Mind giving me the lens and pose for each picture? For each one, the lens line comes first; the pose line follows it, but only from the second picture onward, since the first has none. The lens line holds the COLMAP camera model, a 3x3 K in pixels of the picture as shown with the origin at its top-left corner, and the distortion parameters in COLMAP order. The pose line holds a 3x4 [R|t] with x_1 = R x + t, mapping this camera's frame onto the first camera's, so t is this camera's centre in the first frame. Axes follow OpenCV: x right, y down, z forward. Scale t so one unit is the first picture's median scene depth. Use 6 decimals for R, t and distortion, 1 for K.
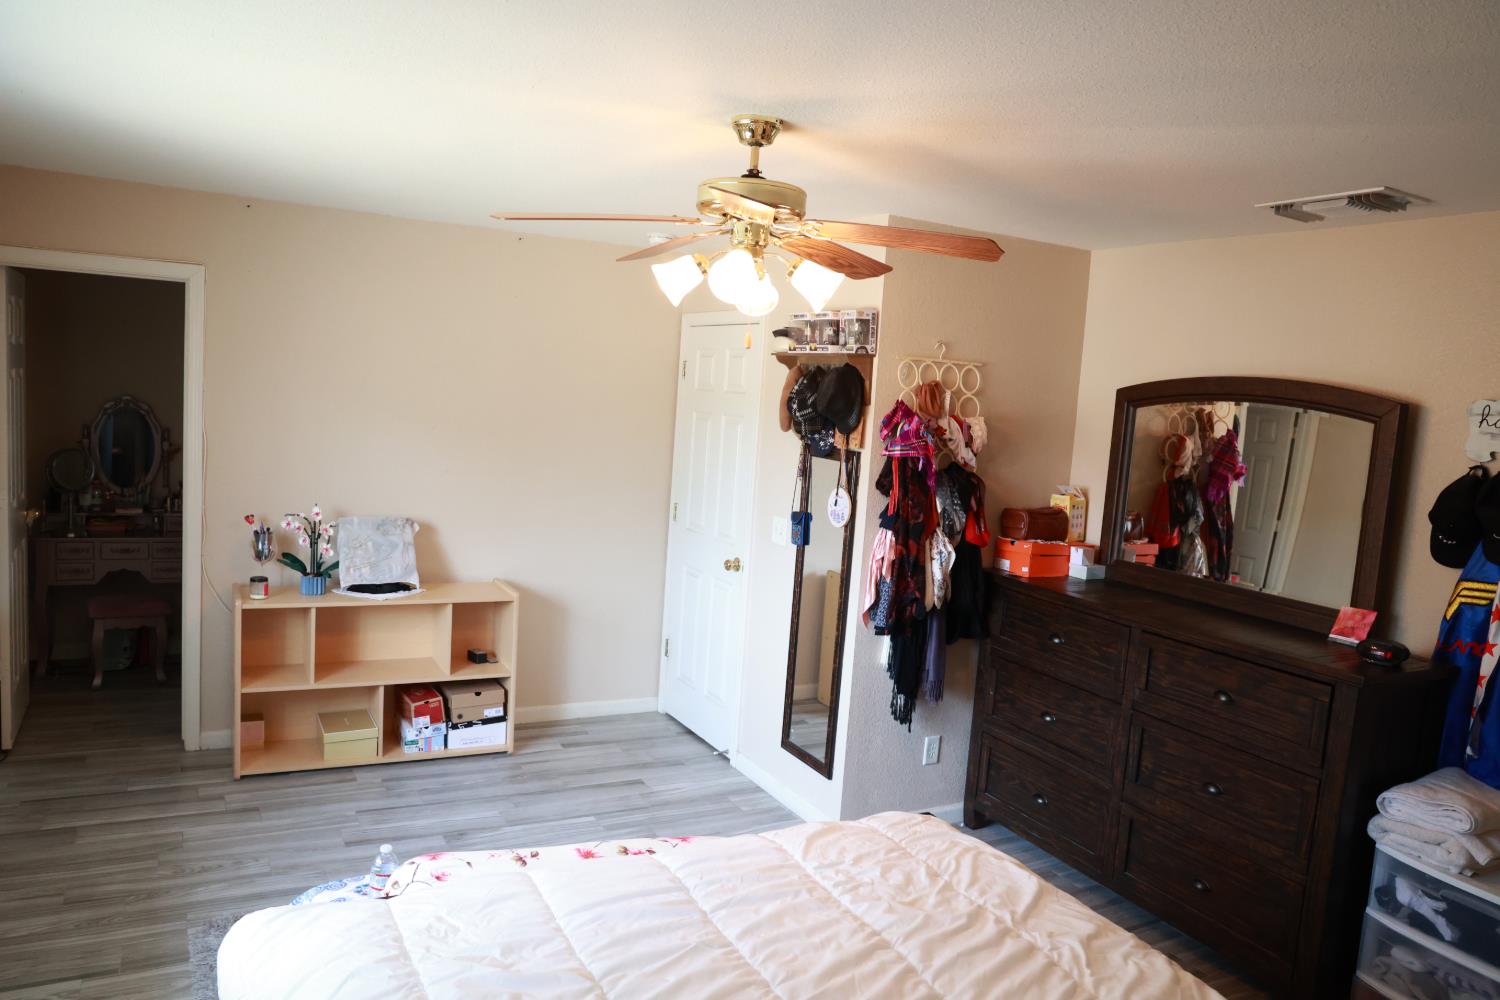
lens RADIAL K [[1091.5, 0, 750.0], [0, 1091.5, 500.0], [0, 0, 1]] dist [-0.103406, 0.078501]
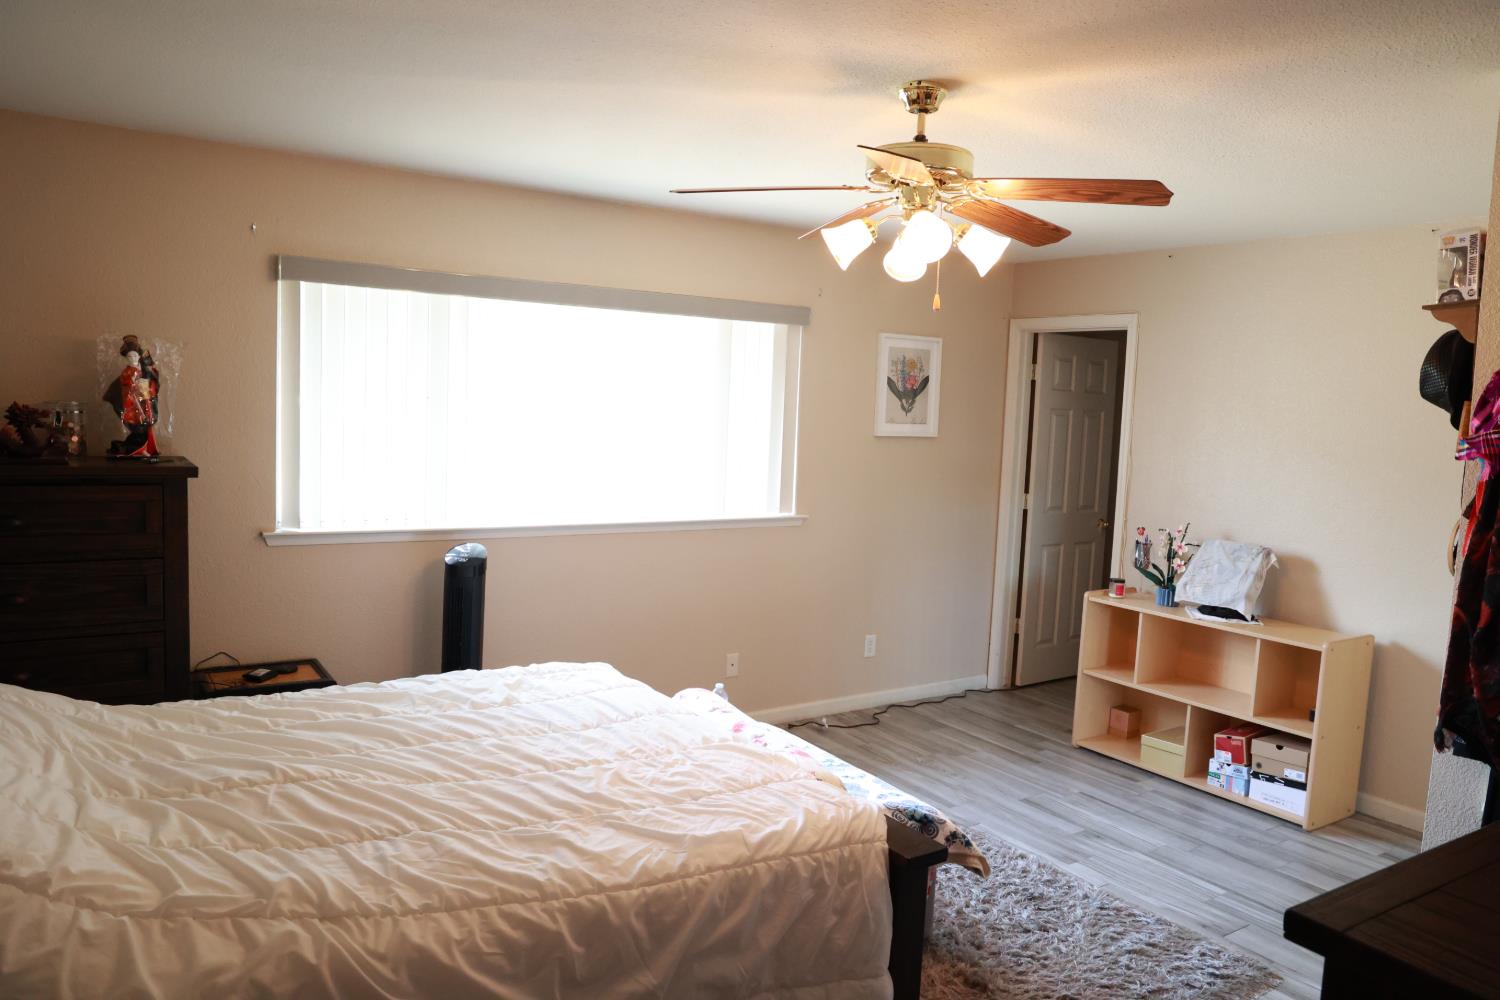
lens RADIAL K [[1091.5, 0, 750.0], [0, 1091.5, 500.0], [0, 0, 1]] dist [-0.103406, 0.078501]
pose [[0.060341, 0.020559, -0.997966, 0.631368], [-0.141591, 0.989855, 0.011831, 0.029501], [0.988085, 0.140589, 0.062640, 0.508481]]
